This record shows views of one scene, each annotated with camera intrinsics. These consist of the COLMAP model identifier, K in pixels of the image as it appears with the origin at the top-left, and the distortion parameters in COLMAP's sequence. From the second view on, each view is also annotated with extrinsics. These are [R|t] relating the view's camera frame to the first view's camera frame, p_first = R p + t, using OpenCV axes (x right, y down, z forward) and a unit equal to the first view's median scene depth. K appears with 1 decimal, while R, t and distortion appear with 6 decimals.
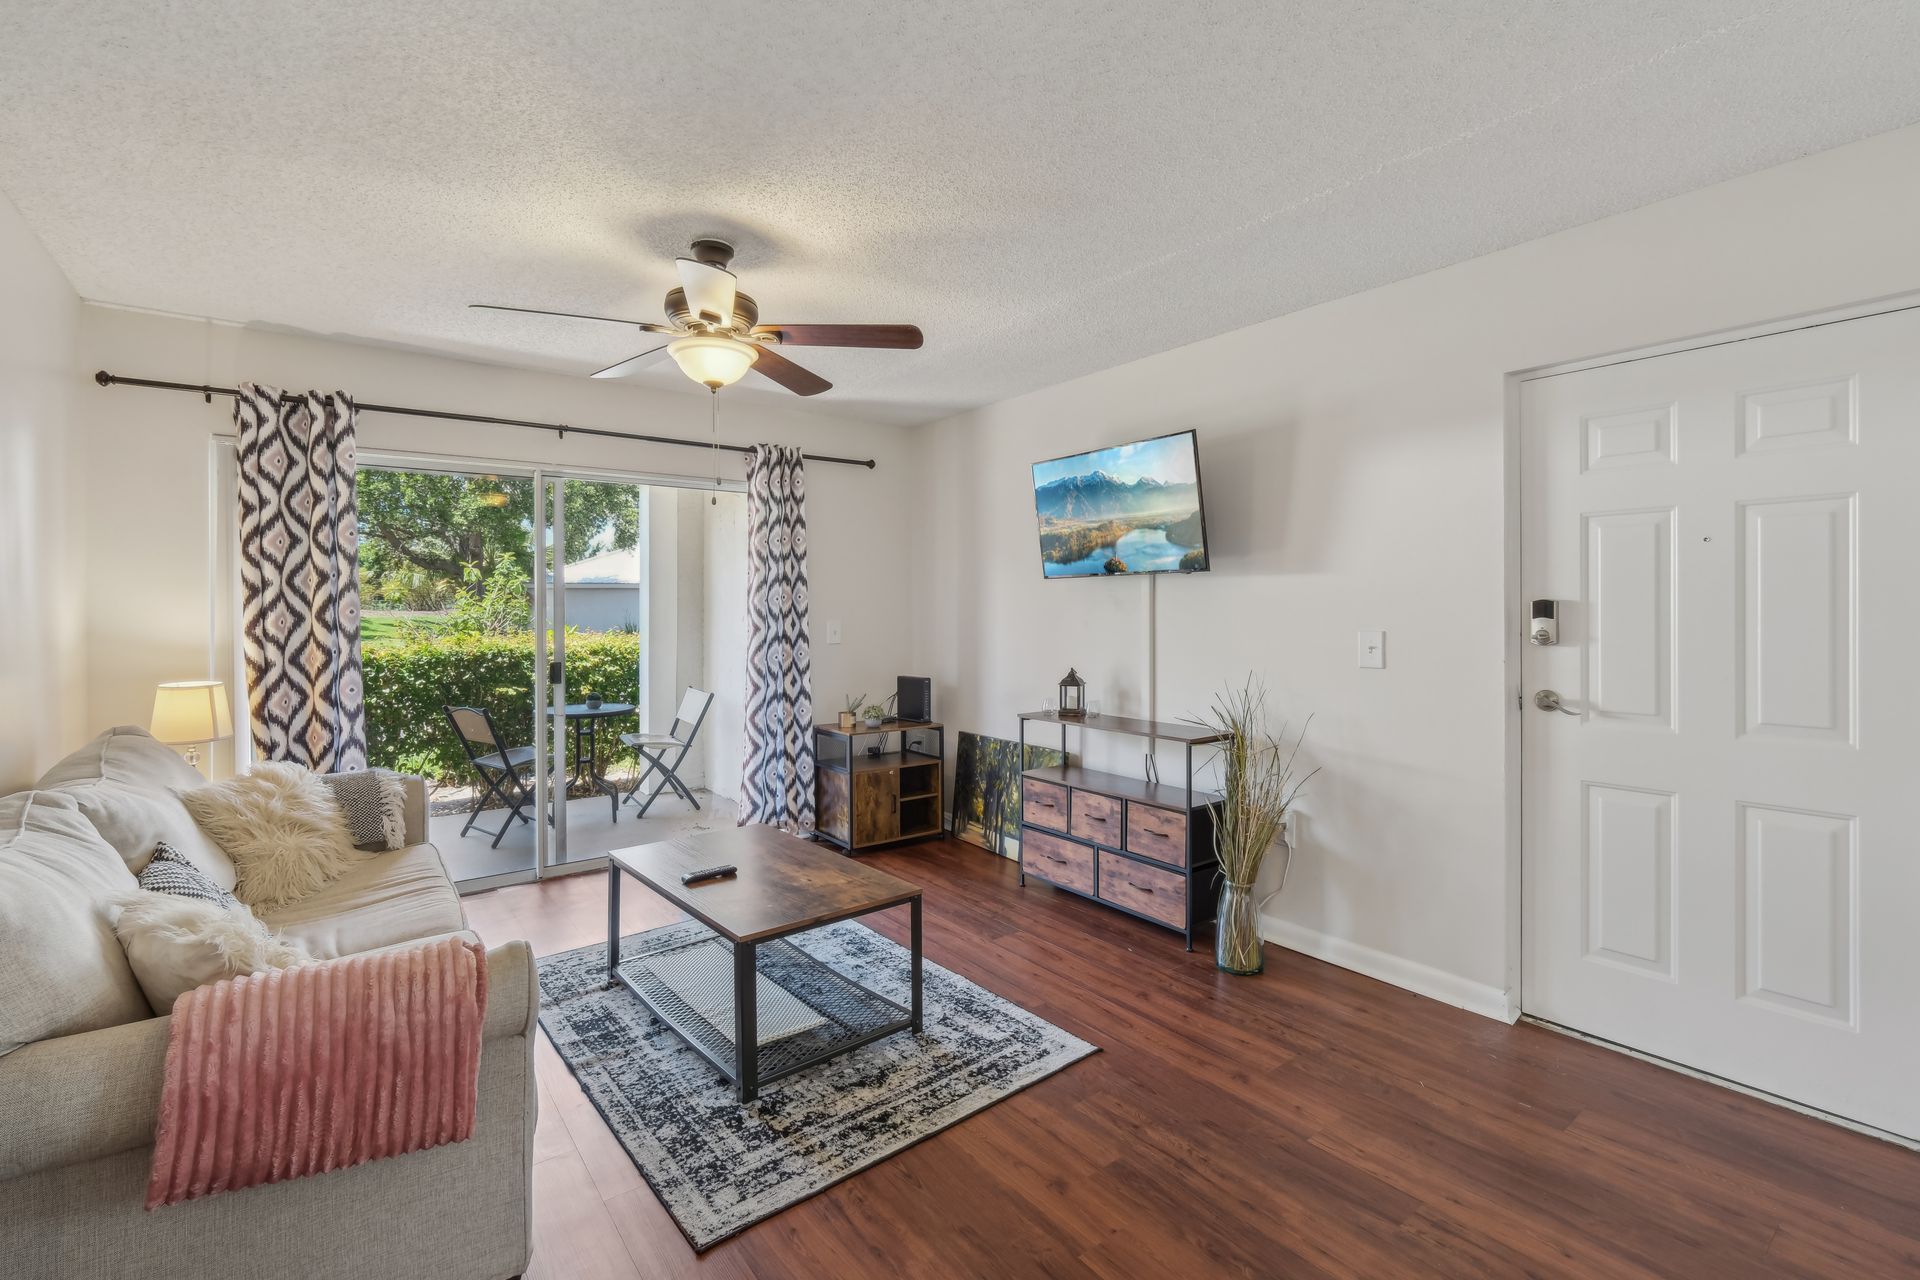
lens RADIAL K [[848.3, 0, 969.5], [0, 848.3, 608.2], [0, 0, 1]] dist [0.004483, -0.000654]
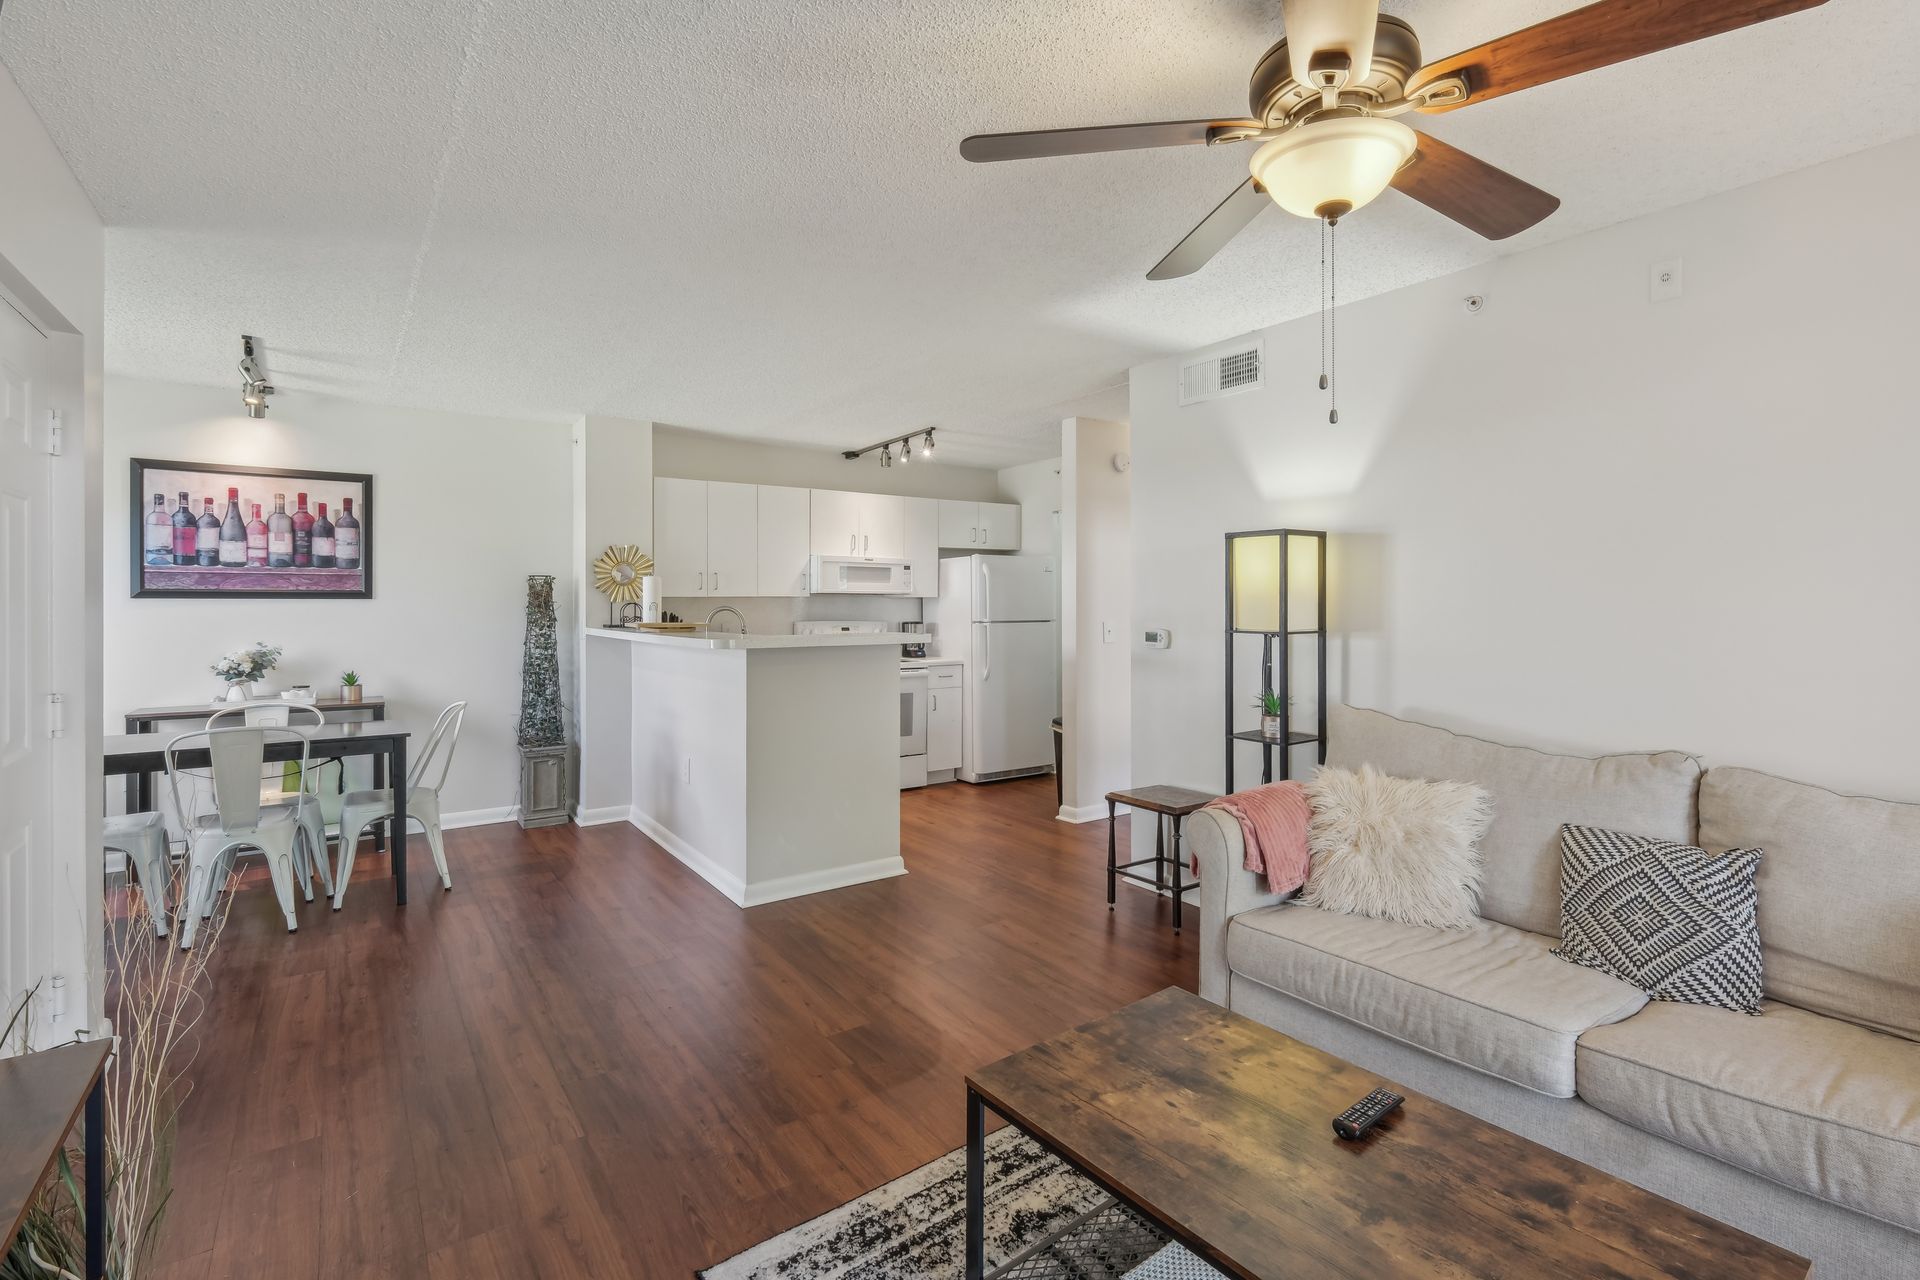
lens RADIAL K [[892.9, 0, 965.1], [0, 892.9, 605.8], [0, 0, 1]] dist [-0.005208, -0.000219]
pose [[-0.998864, 0.004656, 0.047433, -0.091331], [0.004763, 0.999986, 0.002154, -0.003333], [-0.047422, 0.002378, -0.998872, 1.714686]]
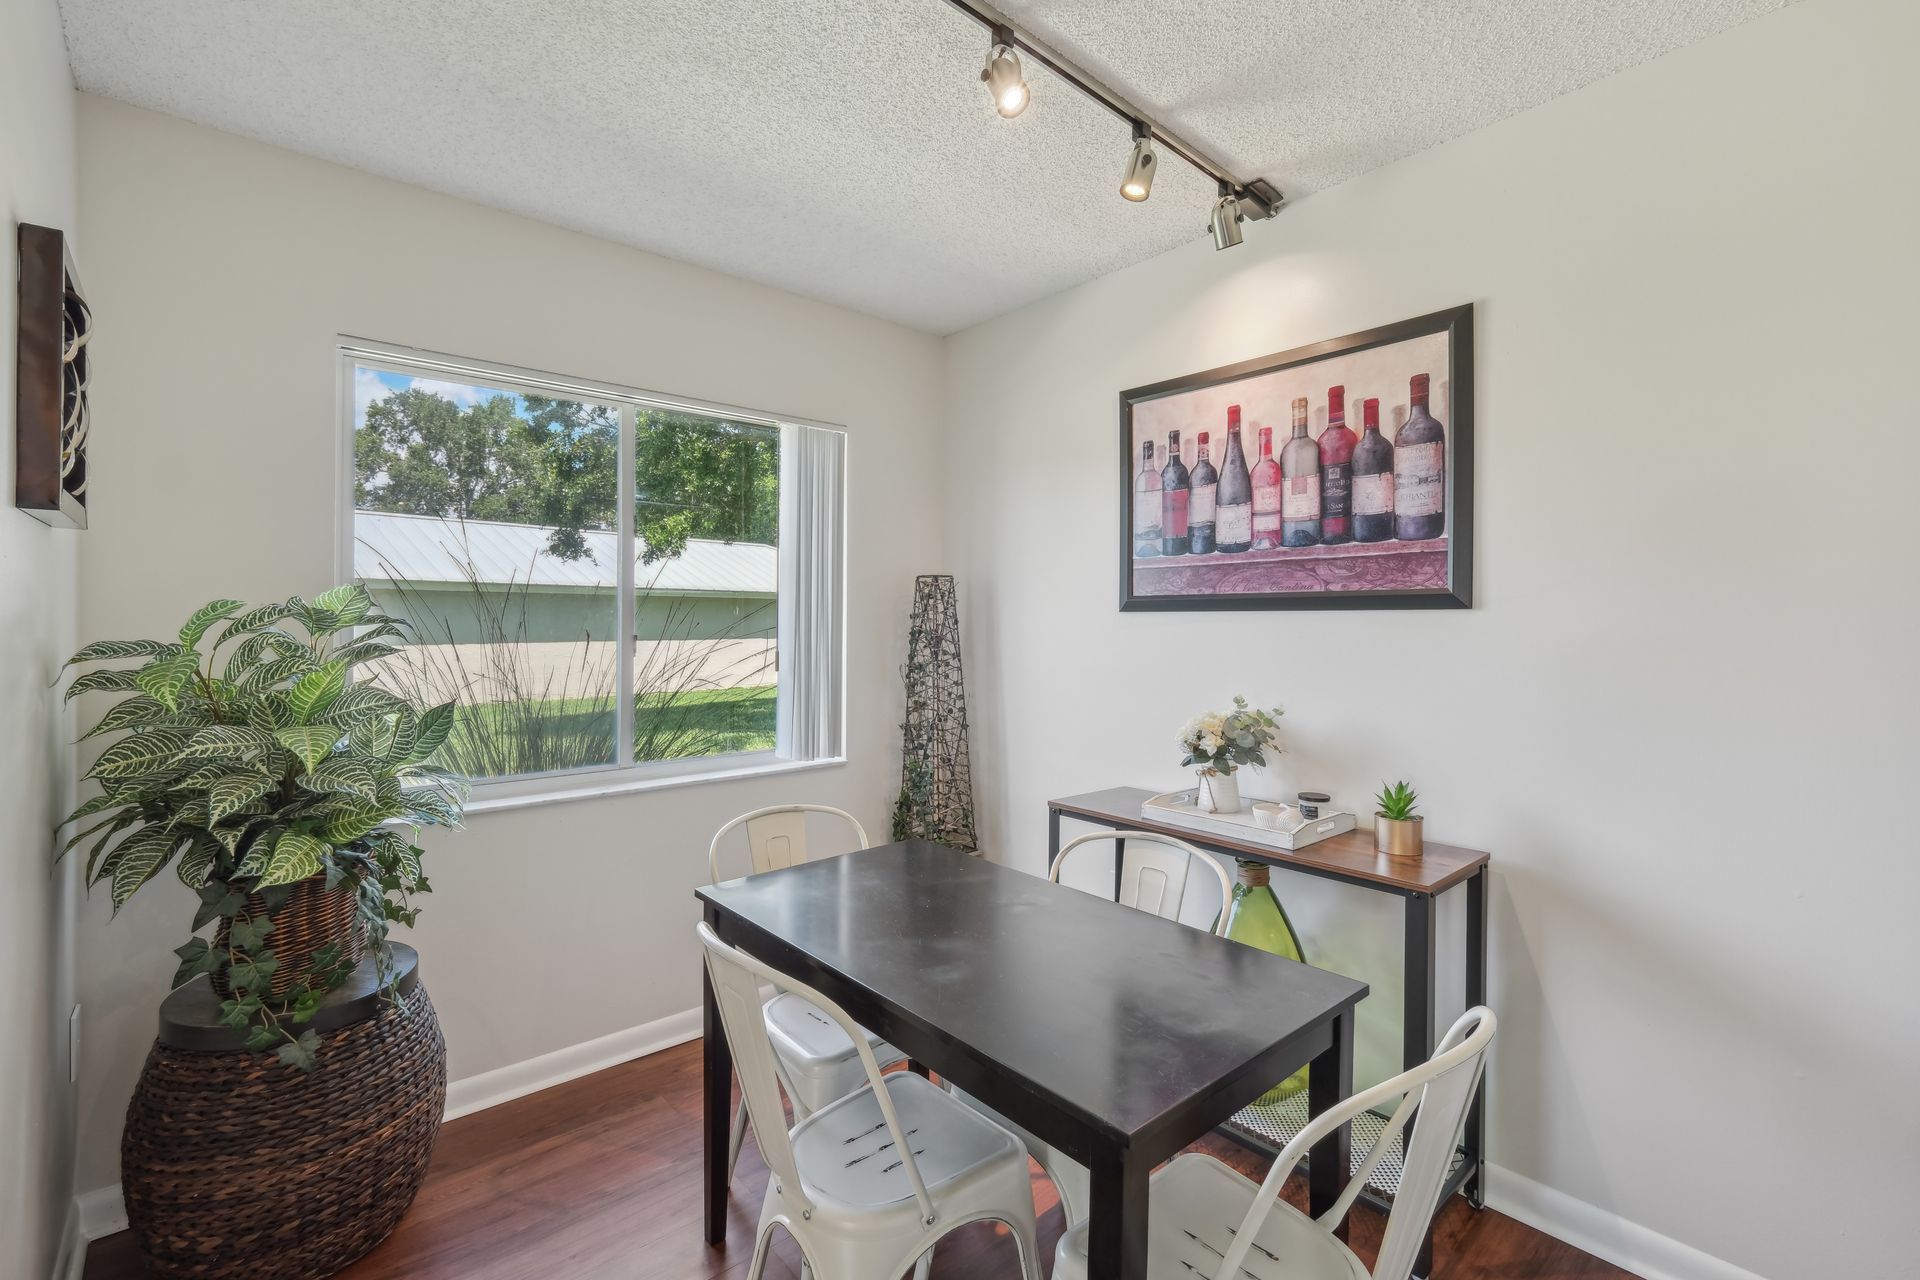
lens RADIAL K [[848.3, 0, 963.5], [0, 848.3, 627.8], [0, 0, 1]] dist [0.004483, -0.000654]
pose [[-0.069514, 0.002375, 0.997578, 0.589513], [-0.007892, 0.999965, -0.002931, 0.002536], [-0.997550, -0.008076, -0.069493, 0.300684]]
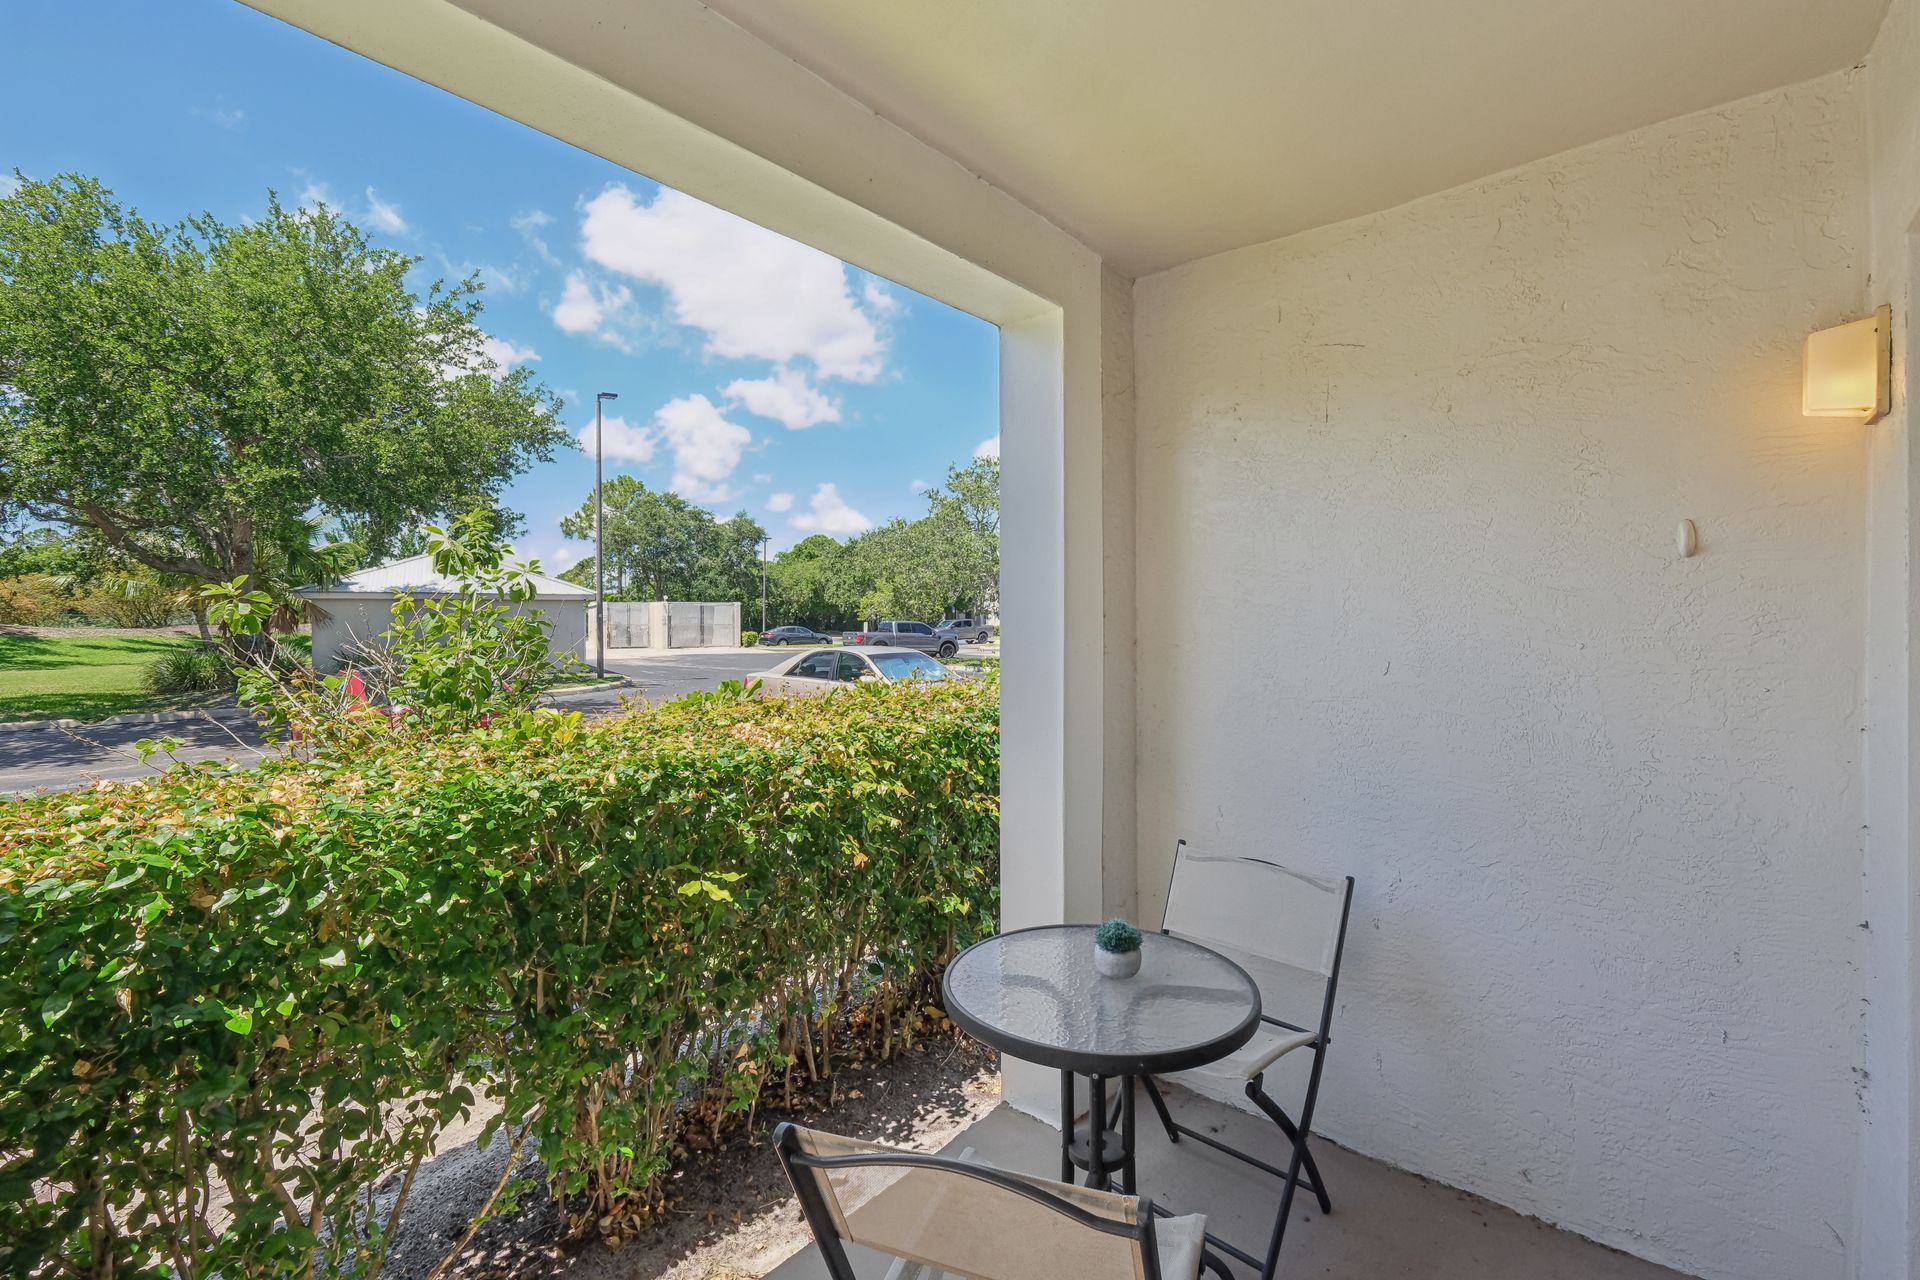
lens RADIAL K [[848.3, 0, 960.4], [0, 848.3, 624.0], [0, 0, 1]] dist [0.004483, -0.000654]
pose [[0.979482, -0.005104, 0.201466, -1.242941], [0.004424, 0.999983, 0.003826, -0.019139], [-0.201482, -0.002856, 0.979488, 1.588209]]
